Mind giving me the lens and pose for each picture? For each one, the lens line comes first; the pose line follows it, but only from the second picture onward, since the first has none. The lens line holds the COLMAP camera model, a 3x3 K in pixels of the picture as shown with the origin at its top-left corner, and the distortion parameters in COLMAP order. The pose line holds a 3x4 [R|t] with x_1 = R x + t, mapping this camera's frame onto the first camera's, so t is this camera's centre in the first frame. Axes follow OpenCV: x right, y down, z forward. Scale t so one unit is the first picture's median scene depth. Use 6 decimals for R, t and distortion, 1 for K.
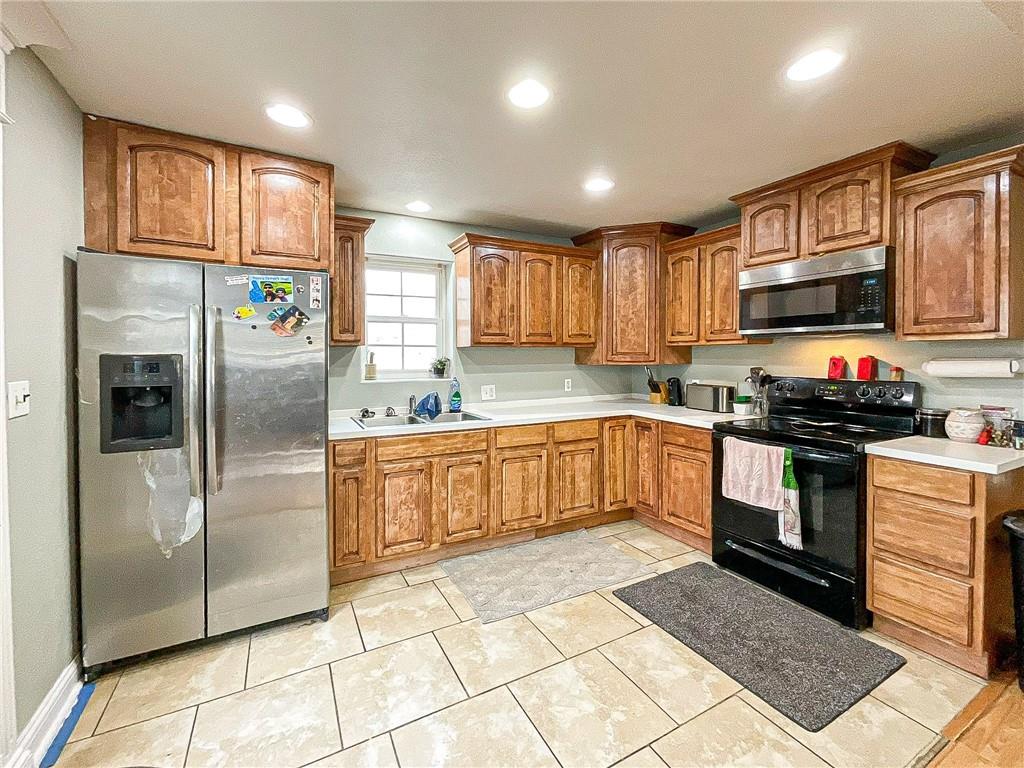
lens RADIAL K [[426.7, 0, 512.3], [0, 426.7, 364.3], [0, 0, 1]] dist [0.001752, 0.000443]
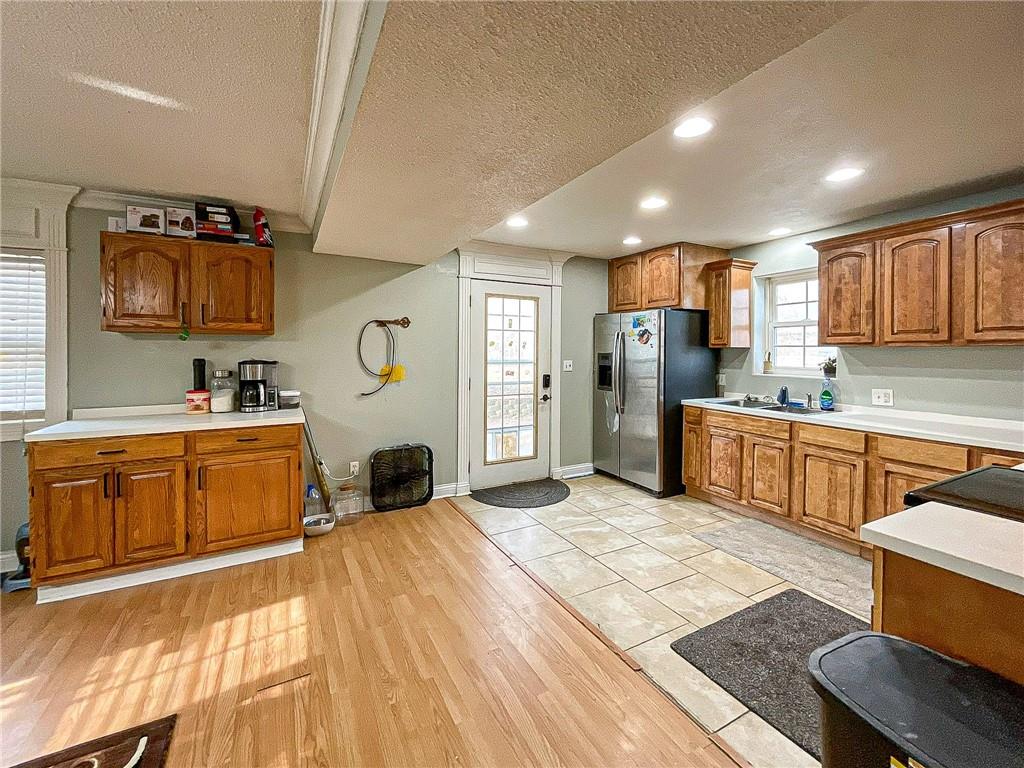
lens RADIAL K [[422.1, 0, 501.1], [0, 422.1, 349.1], [0, 0, 1]] dist [0.000559, 0.000301]
pose [[-0.005852, 0.000547, -0.999983, 1.048454], [-0.025395, 0.999677, 0.000696, -0.019009], [0.999660, 0.025398, -0.005837, 0.246401]]
